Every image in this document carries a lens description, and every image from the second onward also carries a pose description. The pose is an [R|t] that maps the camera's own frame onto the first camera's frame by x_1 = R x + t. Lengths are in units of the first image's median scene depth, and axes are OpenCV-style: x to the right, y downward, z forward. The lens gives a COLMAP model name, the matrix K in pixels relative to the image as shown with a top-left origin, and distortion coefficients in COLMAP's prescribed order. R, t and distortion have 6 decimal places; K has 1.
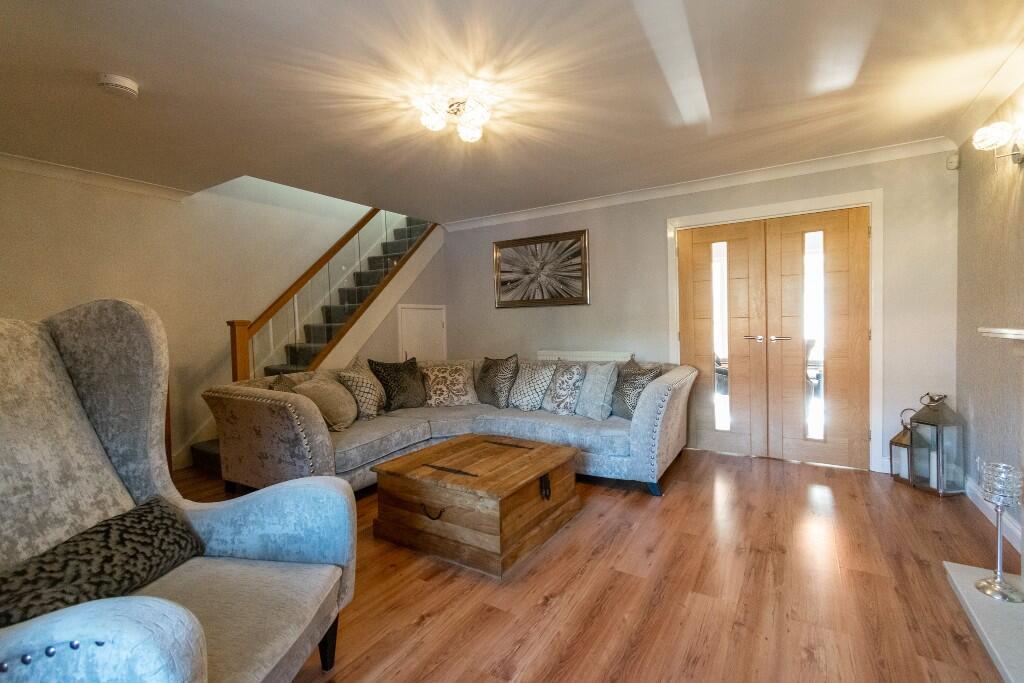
lens RADIAL K [[453.7, 0, 518.9], [0, 453.7, 338.8], [0, 0, 1]] dist [0.004673, -0.000049]
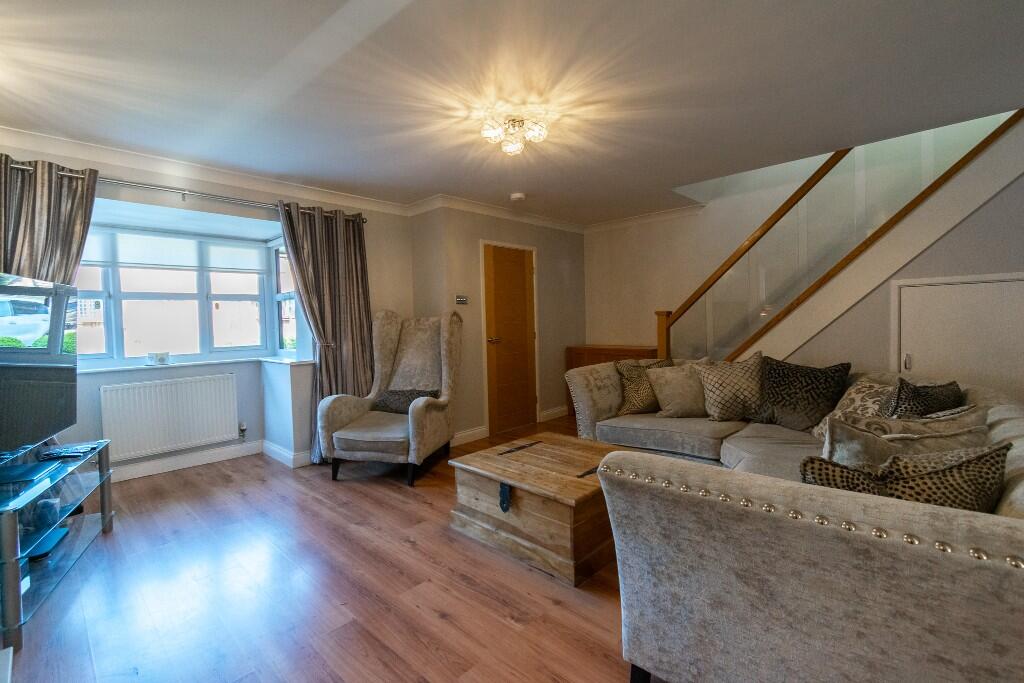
lens RADIAL K [[453.7, 0, 512.5], [0, 453.7, 340.3], [0, 0, 1]] dist [0.004673, -0.000049]
pose [[-0.205691, 0.068560, -0.976213, 0.903669], [-0.009189, 0.997364, 0.071981, -0.062407], [0.978574, 0.023776, -0.204518, 1.141348]]
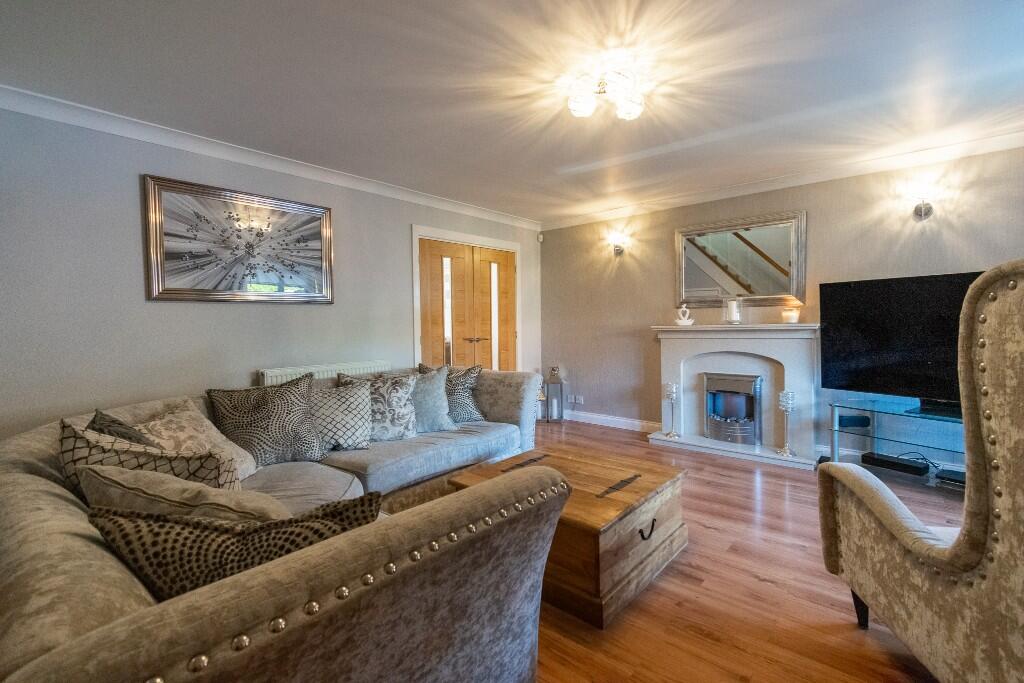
lens RADIAL K [[453.7, 0, 514.2], [0, 453.7, 336.8], [0, 0, 1]] dist [0.004673, -0.000049]
pose [[0.155848, -0.011986, 0.987708, -0.994090], [0.050844, 0.998698, 0.004097, -0.011447], [-0.986472, 0.049581, 0.156254, 0.993851]]
